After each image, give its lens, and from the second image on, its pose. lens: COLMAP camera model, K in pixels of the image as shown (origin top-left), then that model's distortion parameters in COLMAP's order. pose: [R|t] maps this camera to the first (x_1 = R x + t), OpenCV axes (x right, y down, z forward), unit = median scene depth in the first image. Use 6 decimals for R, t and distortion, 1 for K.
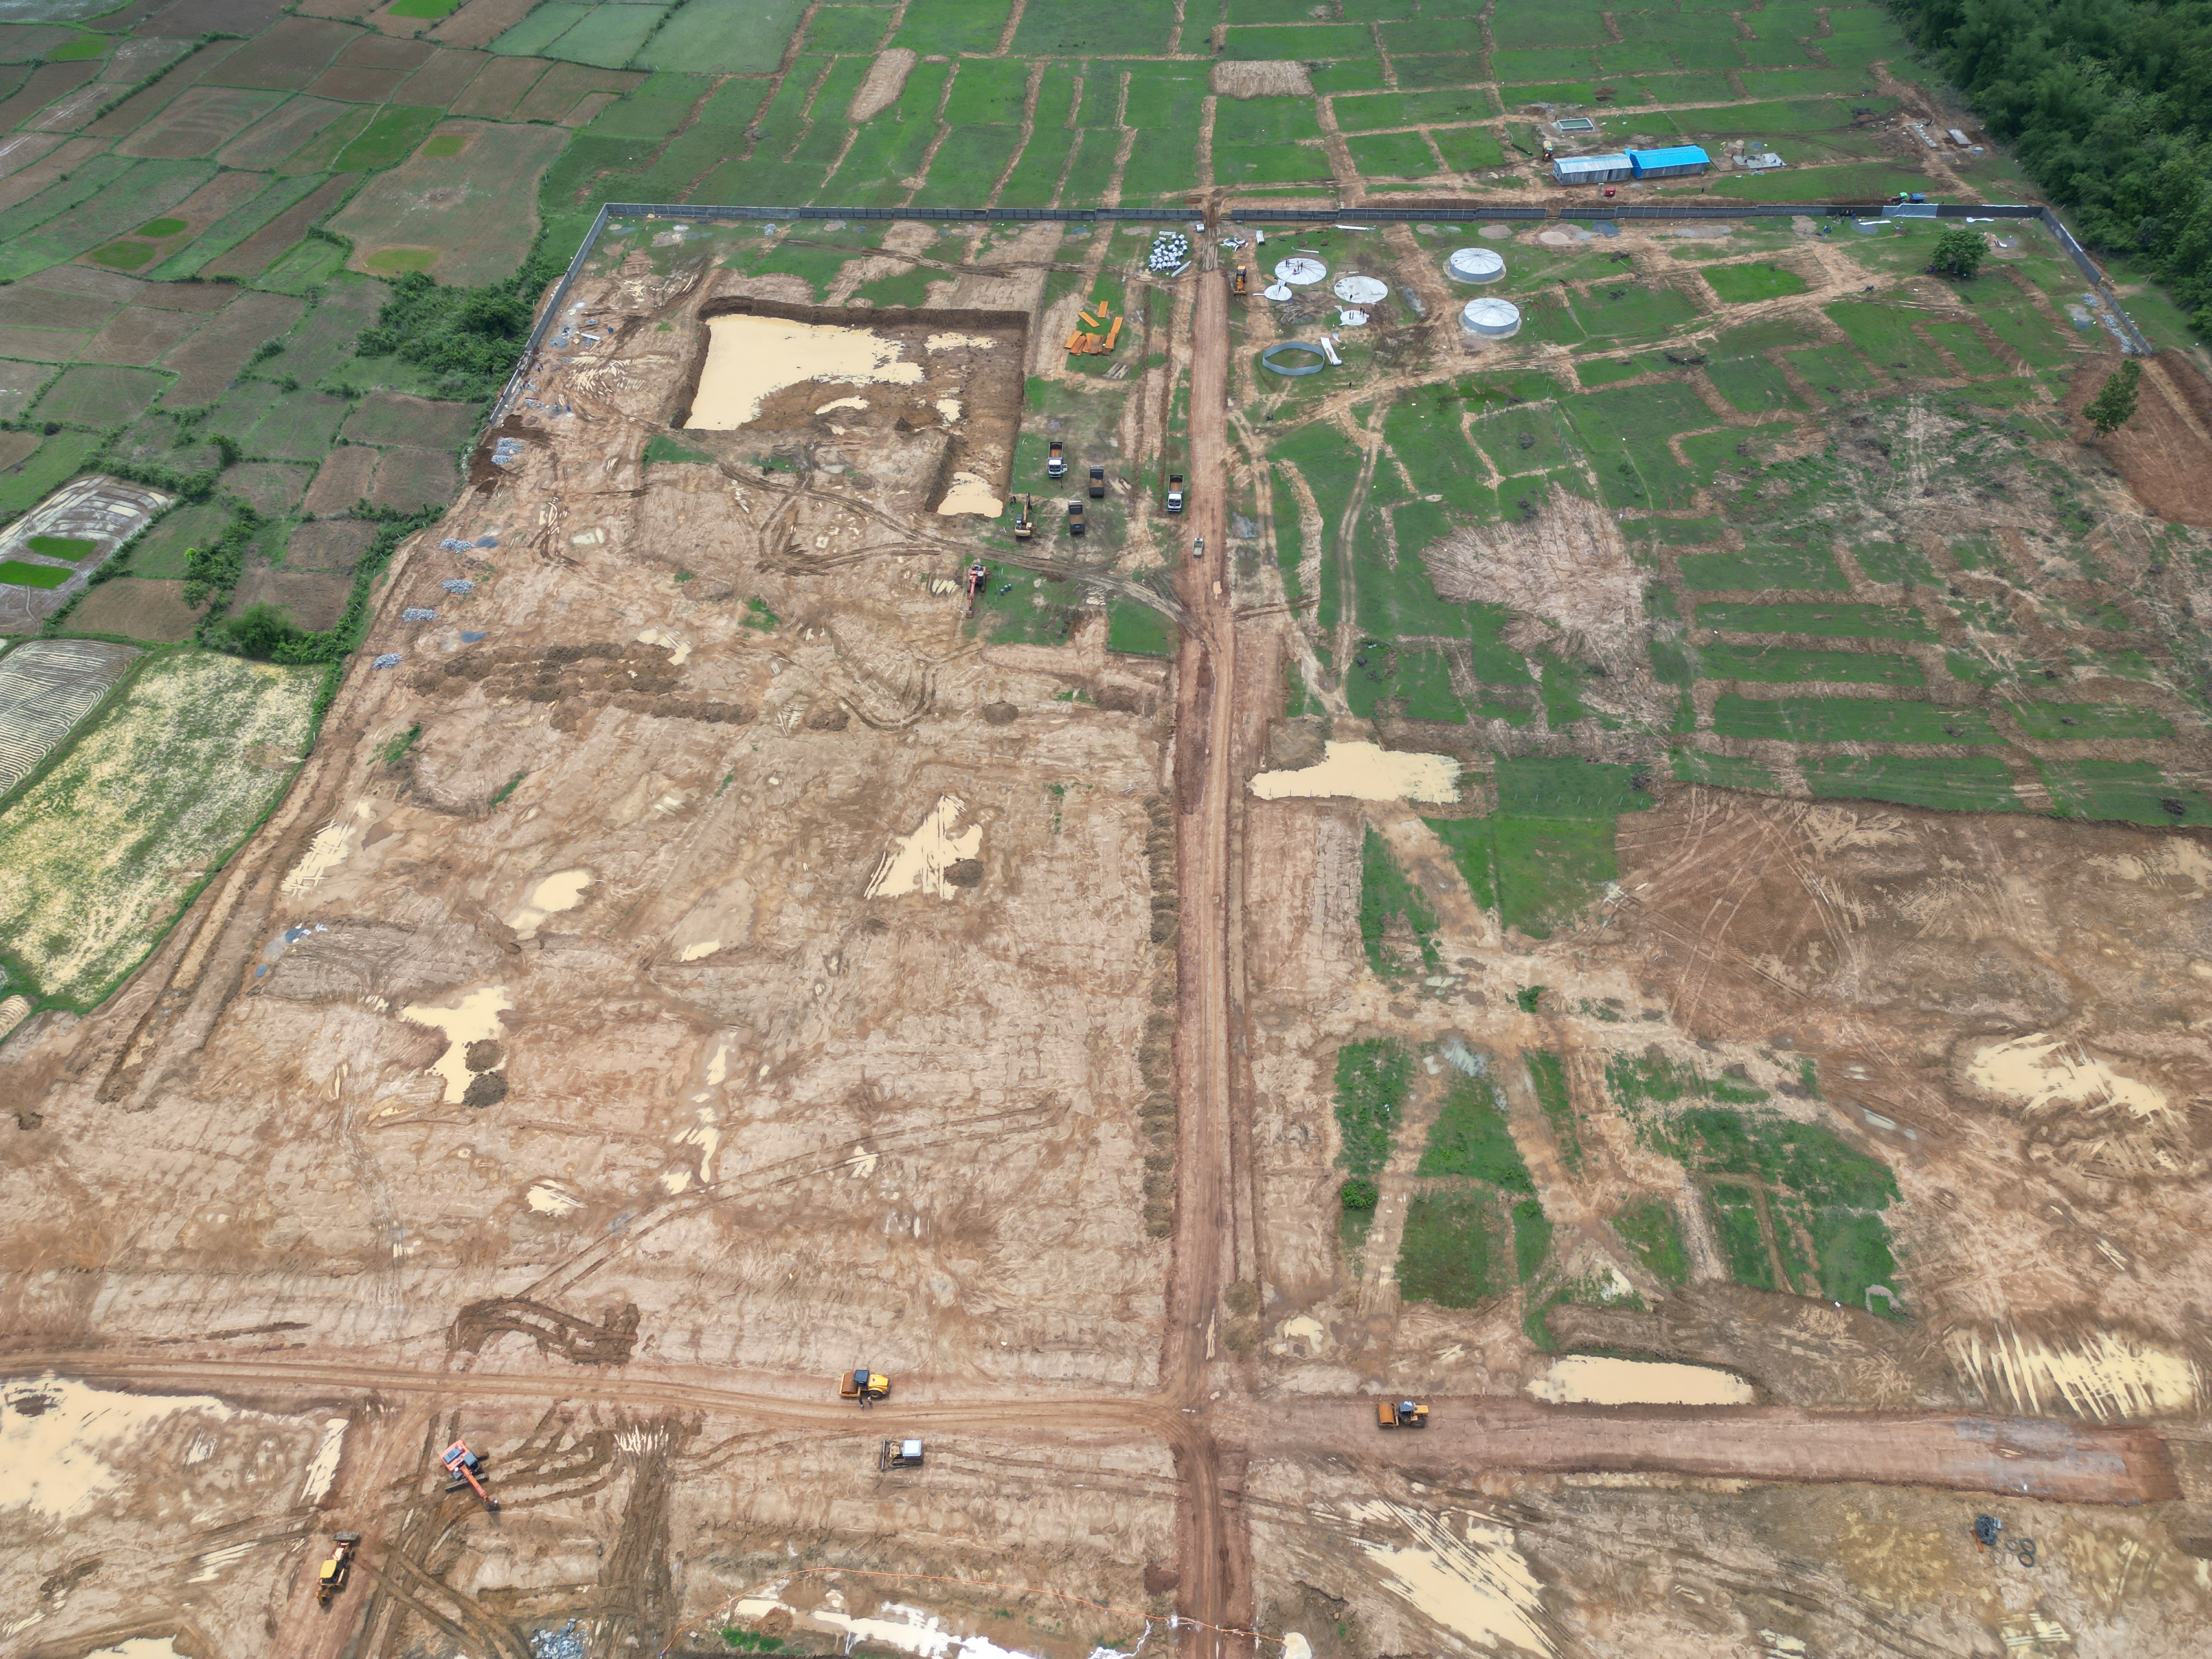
lens RADIAL K [[1549.3, 0, 1108.4], [0, 1549.3, 829.6], [0, 0, 1]] dist [0.081157, -0.086494]
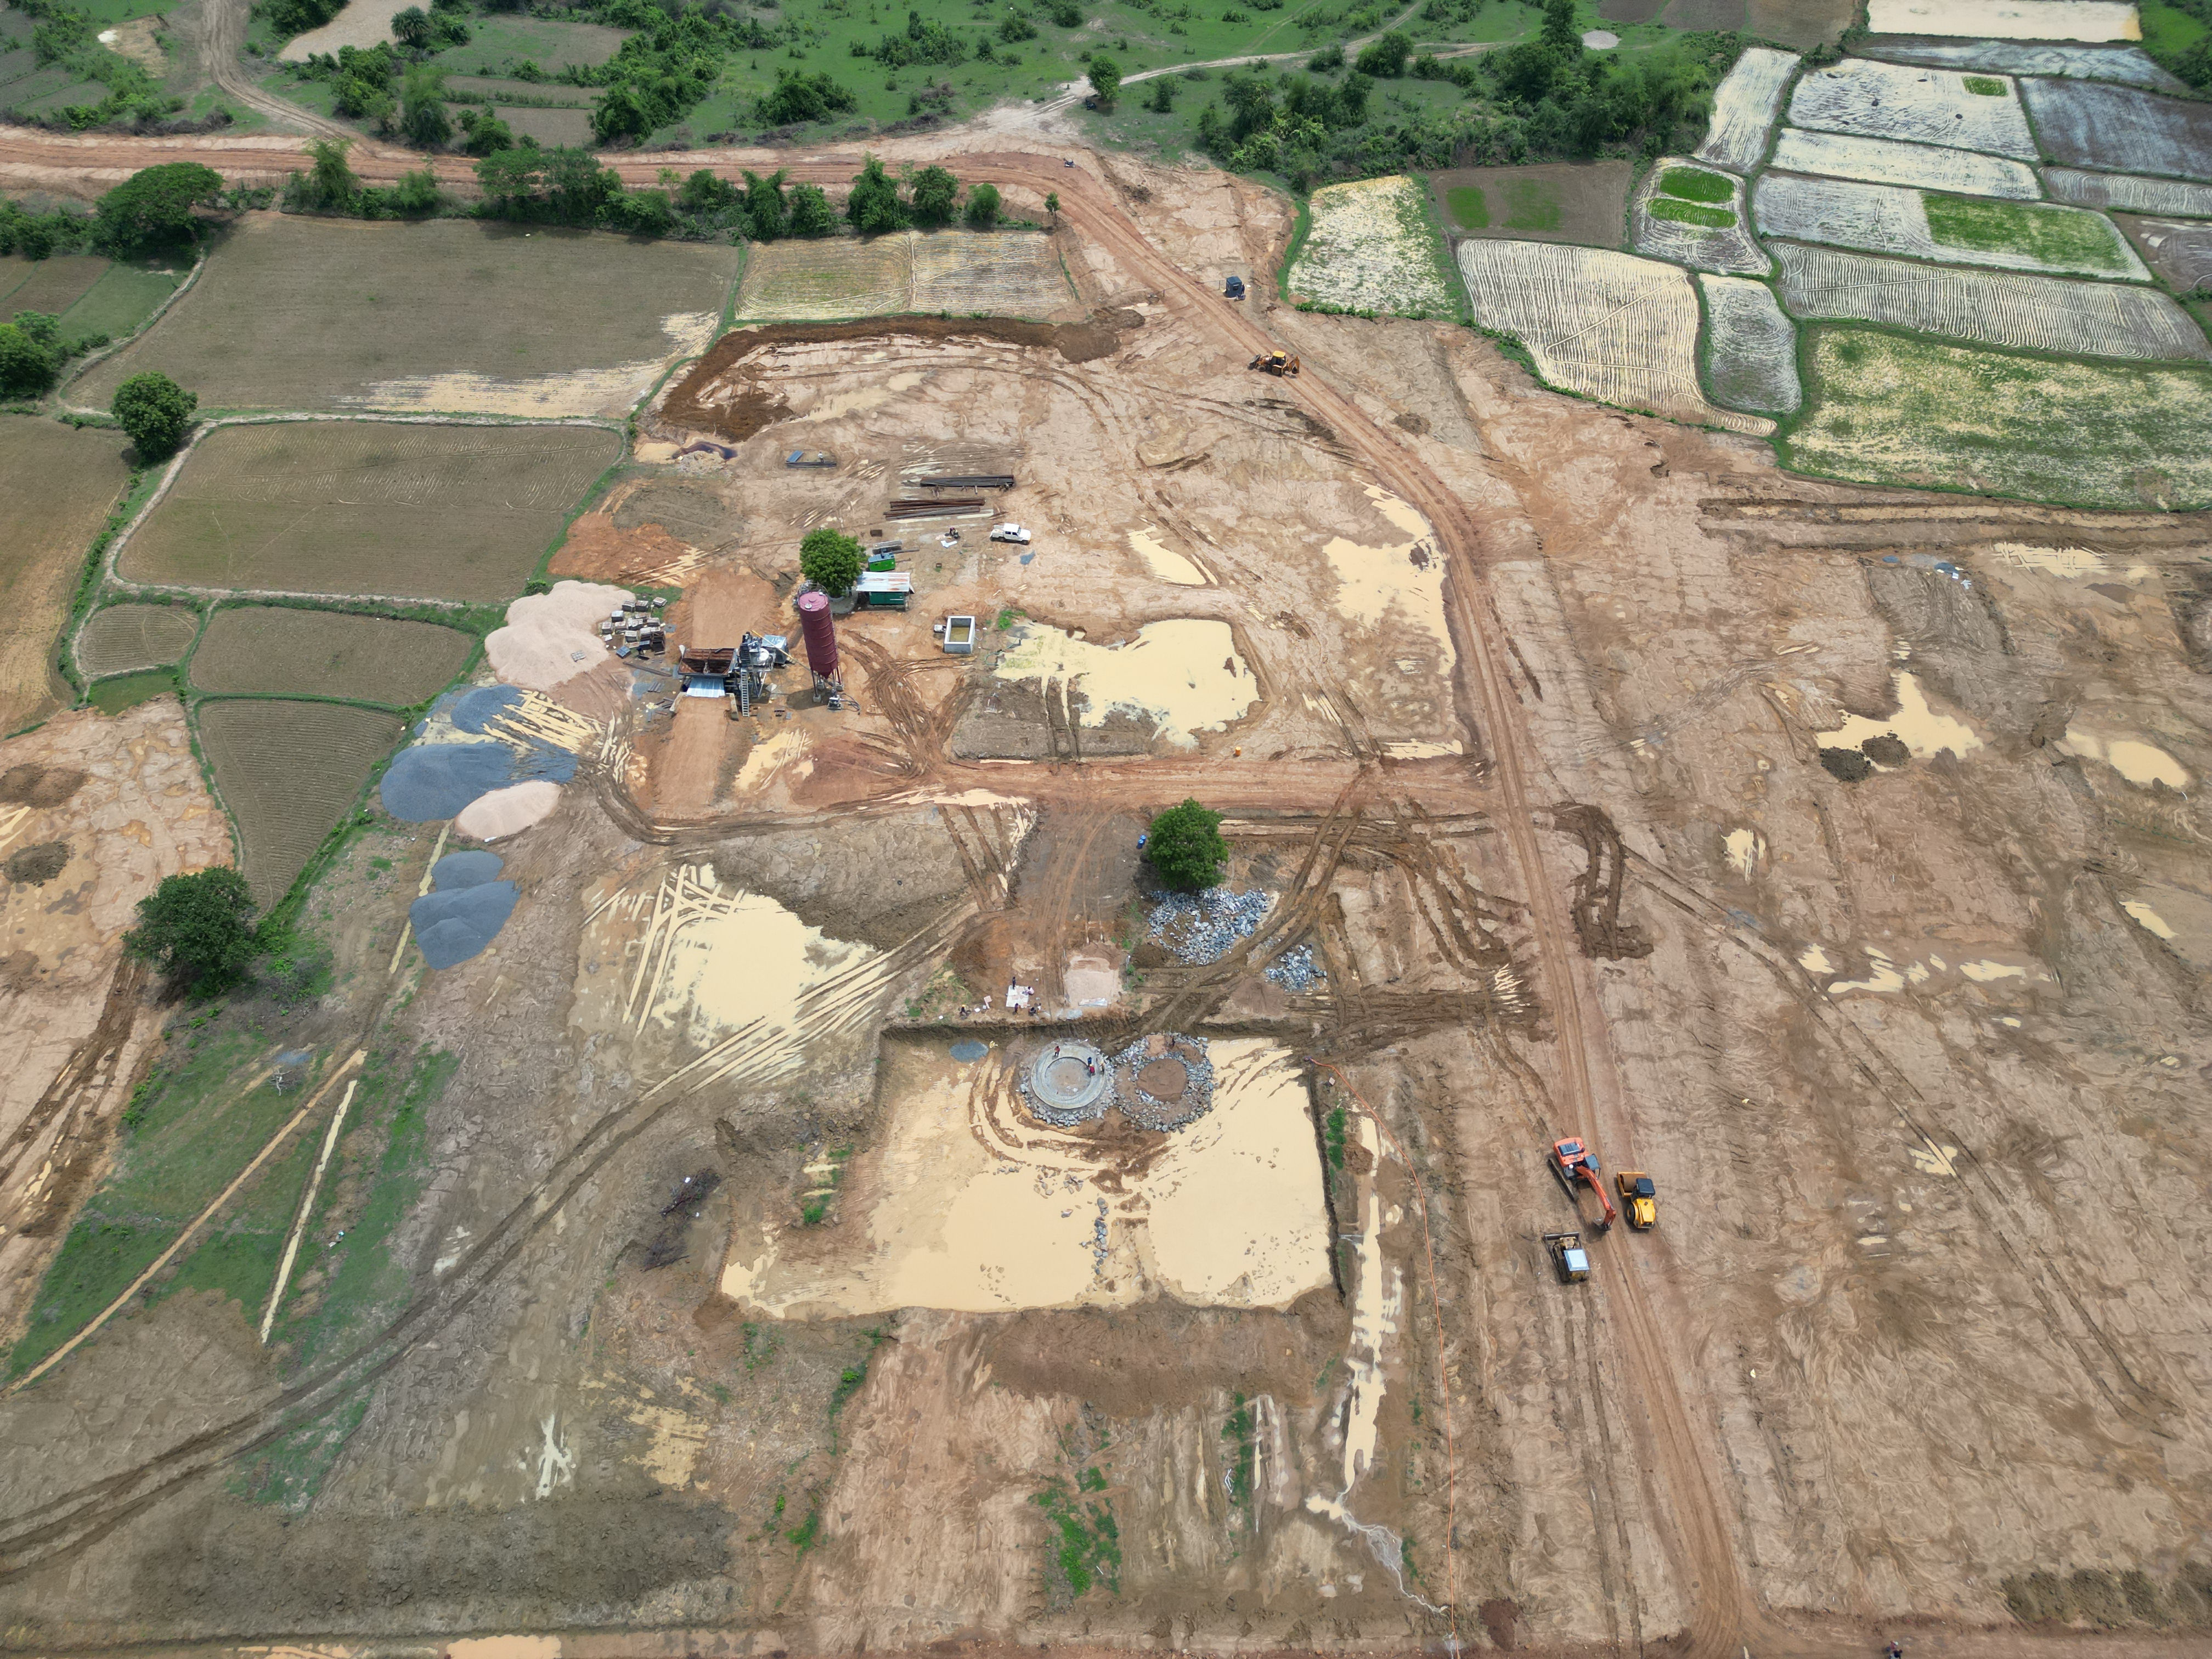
lens RADIAL K [[1535.9, 0, 1111.4], [0, 1535.9, 830.0], [0, 0, 1]] dist [0.094810, -0.099922]
pose [[0.065689, 0.751672, -0.656258, 0.160787], [-0.748315, 0.472172, 0.465917, 0.078294], [0.660083, 0.460482, 0.593504, 0.214094]]
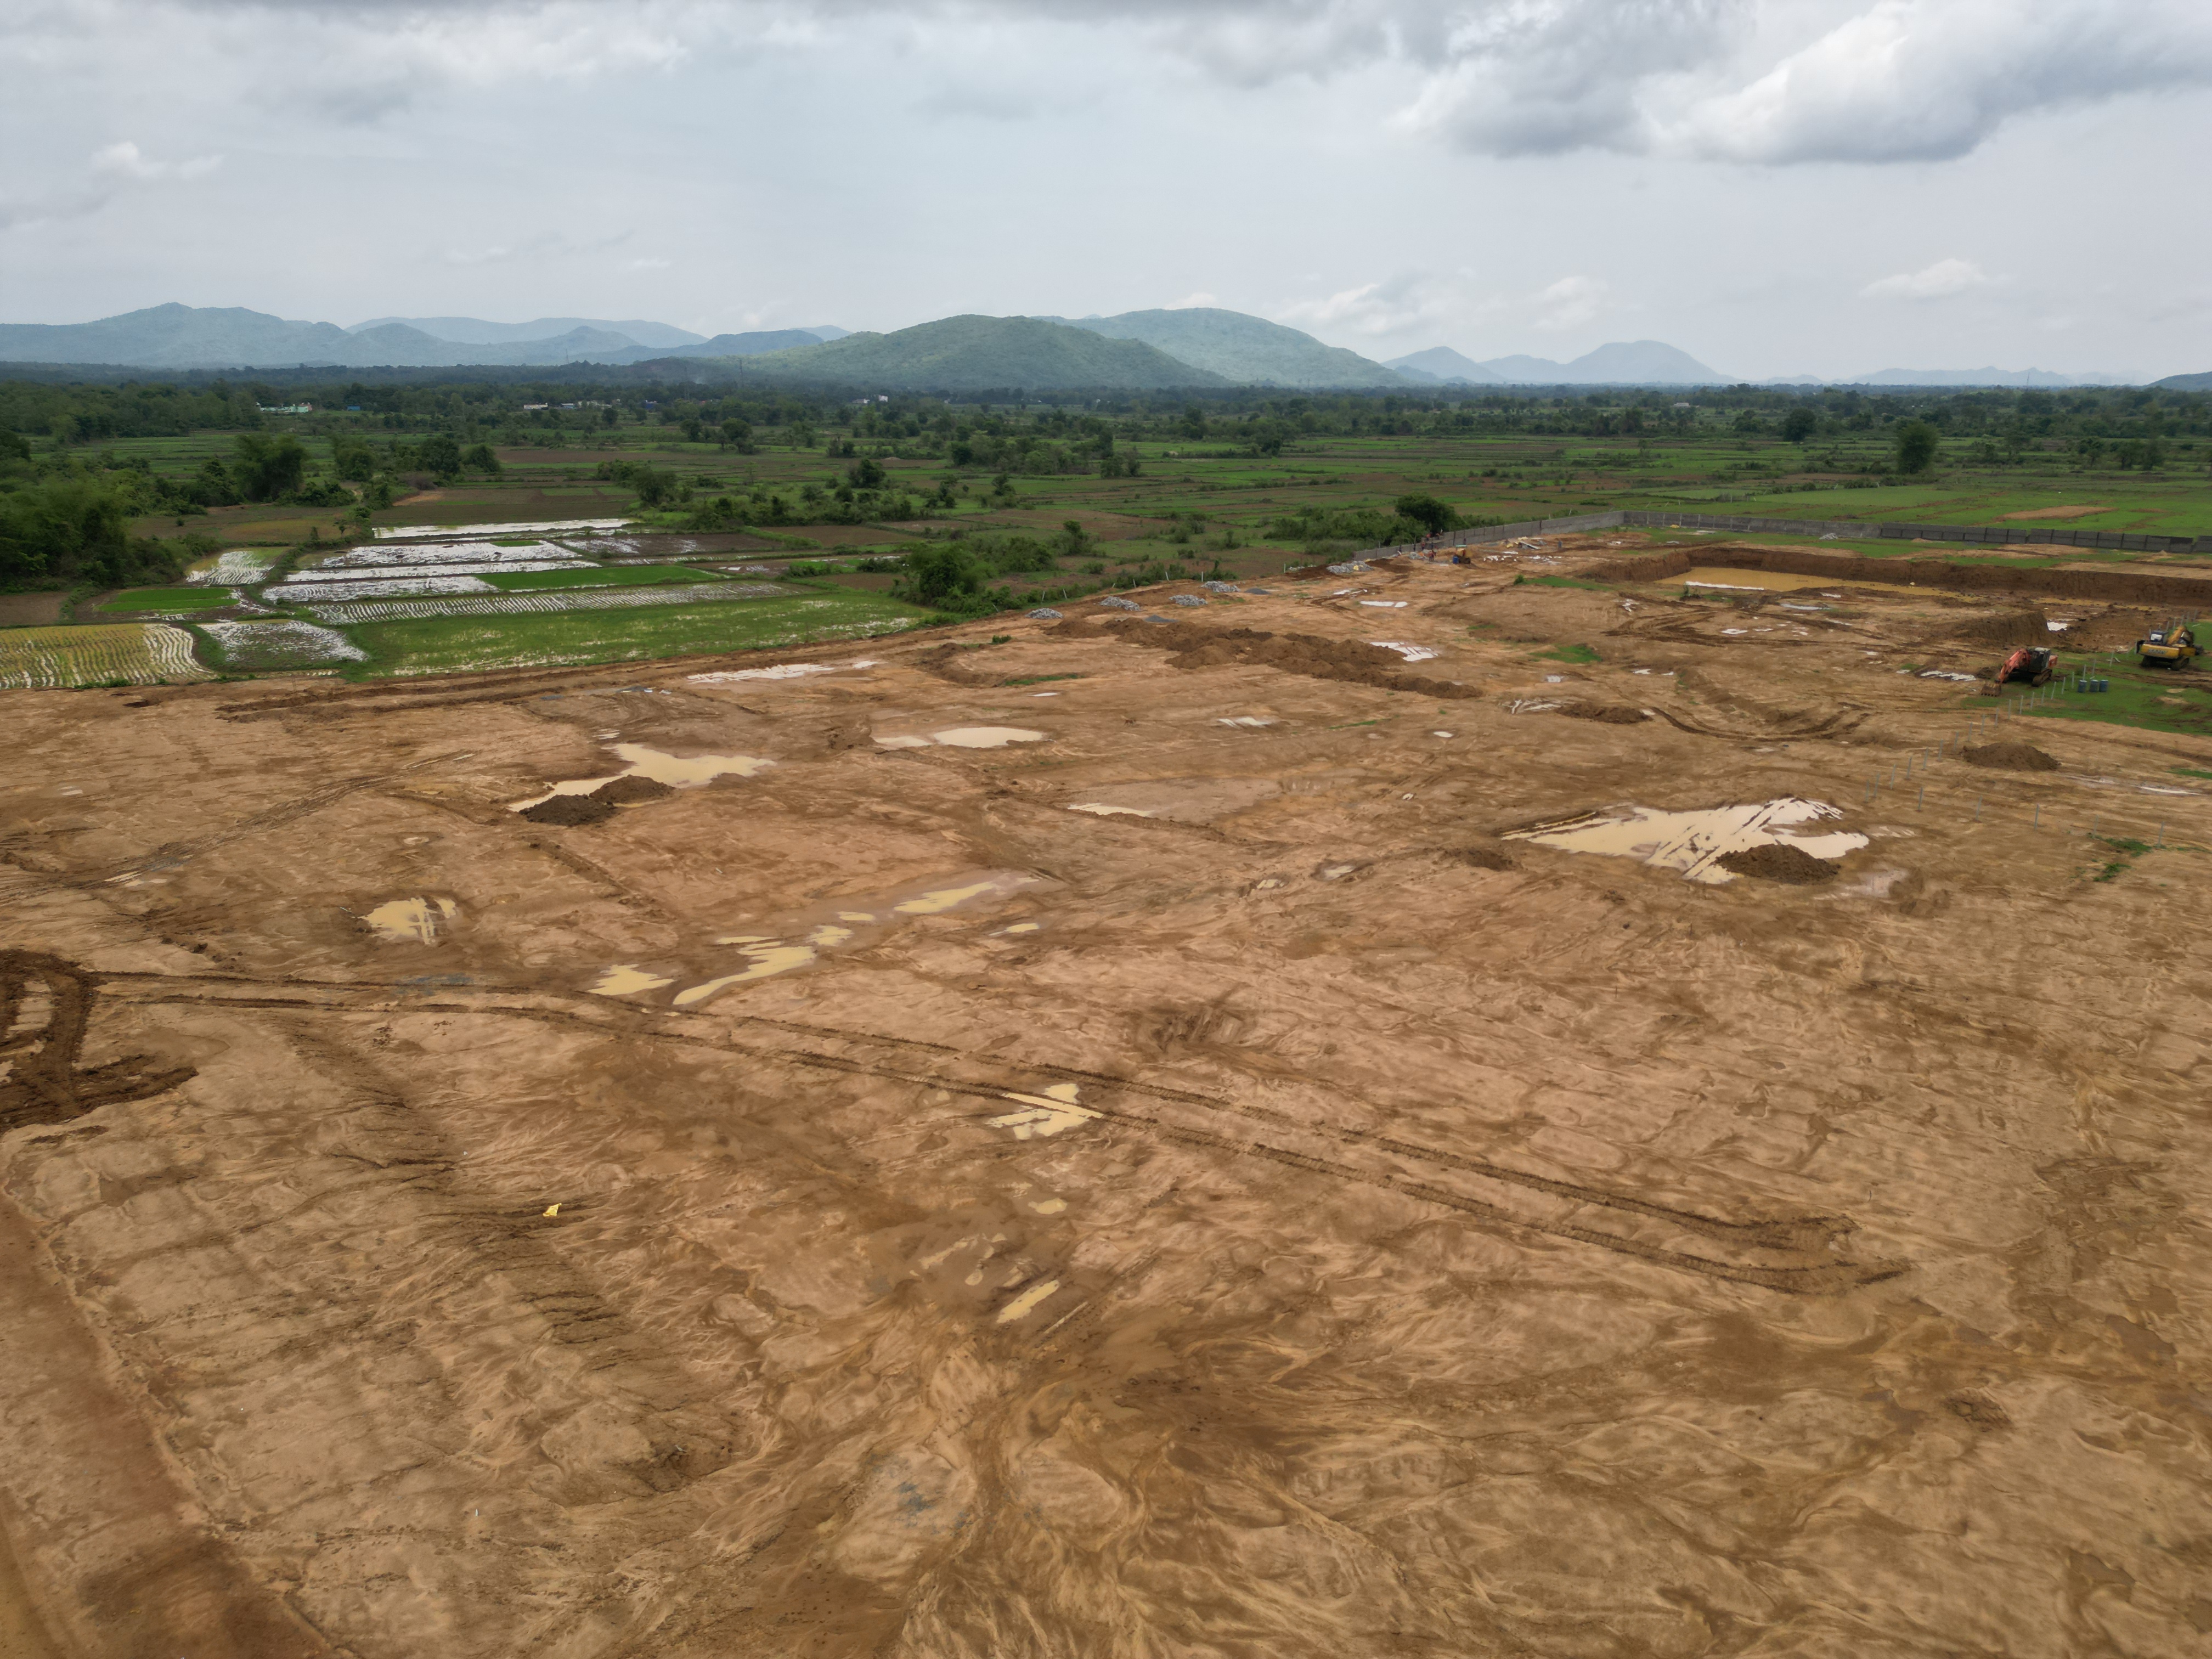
lens RADIAL K [[1548.4, 0, 1113.8], [0, 1548.4, 821.8], [0, 0, 1]] dist [0.080049, -0.078449]
pose [[0.760953, 0.190184, -0.620307, 0.015816], [-0.490834, 0.793994, -0.358687, 0.236986], [0.424303, 0.577411, 0.697541, 0.688256]]
